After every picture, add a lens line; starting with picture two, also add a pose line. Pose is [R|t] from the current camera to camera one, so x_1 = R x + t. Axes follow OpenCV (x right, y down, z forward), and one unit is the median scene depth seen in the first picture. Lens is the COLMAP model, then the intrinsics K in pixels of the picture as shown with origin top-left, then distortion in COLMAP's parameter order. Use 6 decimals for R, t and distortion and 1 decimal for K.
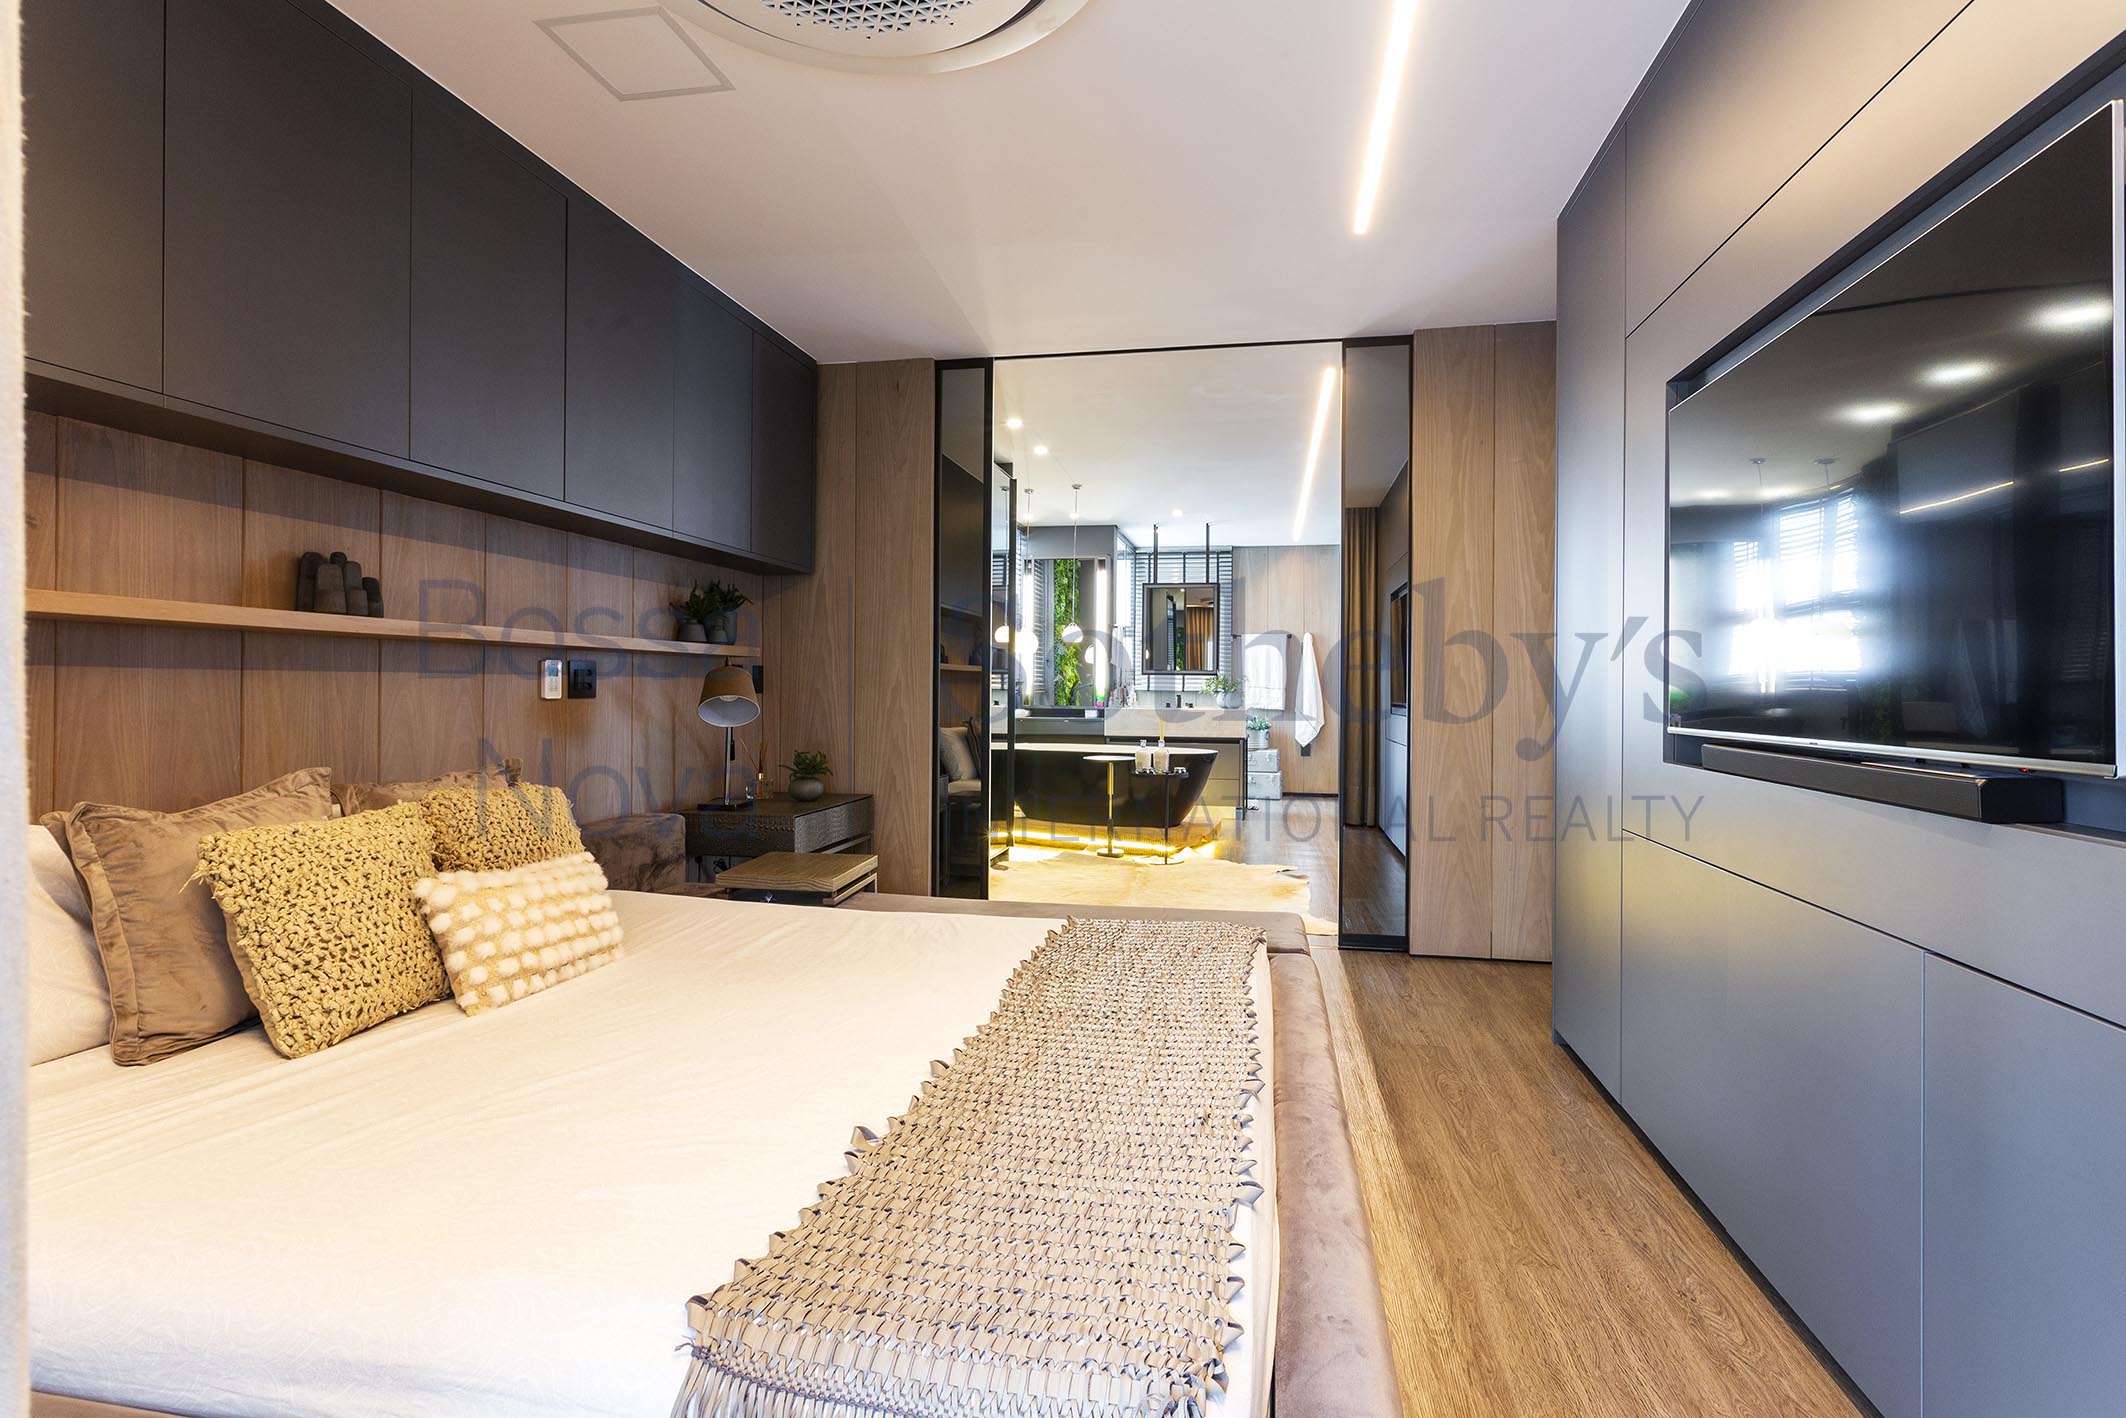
lens RADIAL K [[1027.0, 0, 1064.1], [0, 1027.0, 690.6], [0, 0, 1]] dist [-0.004042, -0.000220]
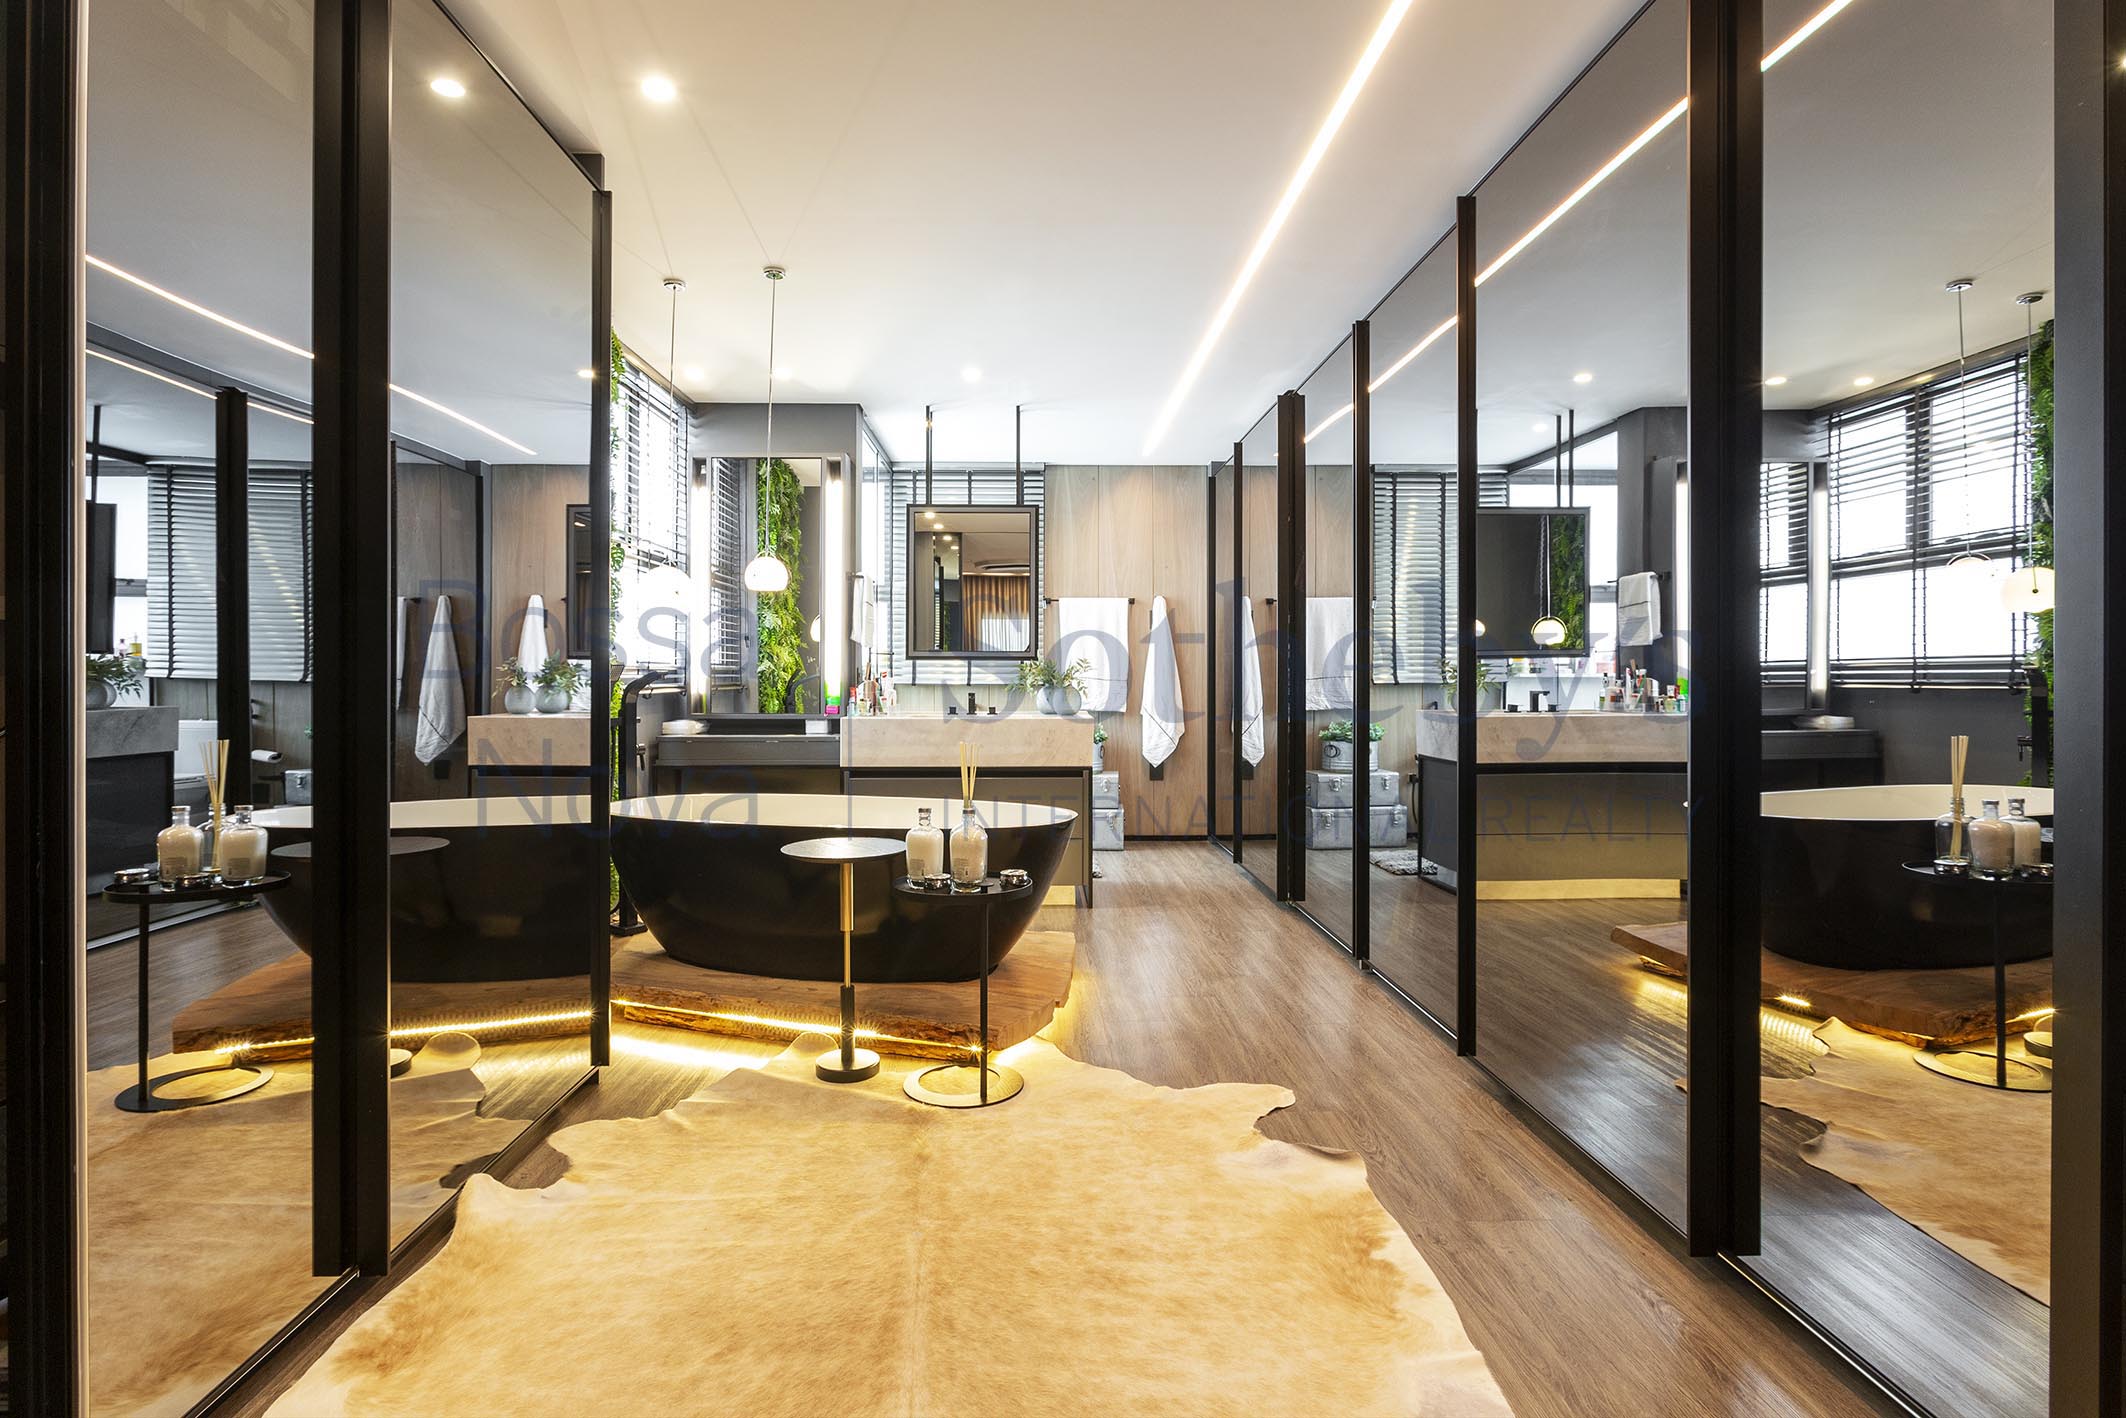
lens RADIAL K [[1138.1, 0, 1187.6], [0, 1138.1, 669.1], [0, 0, 1]] dist [-0.002074, 0.000243]
pose [[0.946998, -0.005217, 0.321198, 0.017600], [0.008874, 0.999911, -0.009922, -0.001833], [-0.321118, 0.012247, 0.946960, 0.320269]]
